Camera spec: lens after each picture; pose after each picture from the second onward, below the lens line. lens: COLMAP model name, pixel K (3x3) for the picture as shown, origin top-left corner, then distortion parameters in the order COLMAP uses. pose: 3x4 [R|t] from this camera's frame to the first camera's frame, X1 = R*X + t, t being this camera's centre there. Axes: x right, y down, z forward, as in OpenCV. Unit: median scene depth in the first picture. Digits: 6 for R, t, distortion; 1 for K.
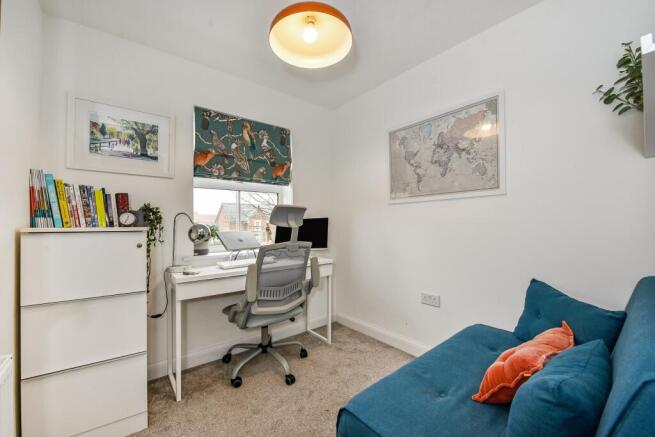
lens RADIAL K [[271.3, 0, 328.5], [0, 271.3, 220.6], [0, 0, 1]] dist [-0.003504, -0.000730]
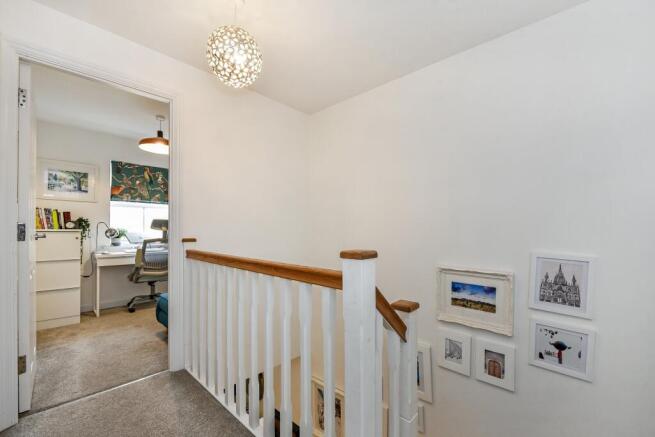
lens RADIAL K [[271.3, 0, 317.7], [0, 271.3, 228.5], [0, 0, 1]] dist [-0.003504, -0.000730]
pose [[0.992296, 0.011505, 0.123357, 0.709886], [-0.012732, 0.999877, 0.009164, -0.020304], [-0.123236, -0.010664, 0.992320, -1.037916]]
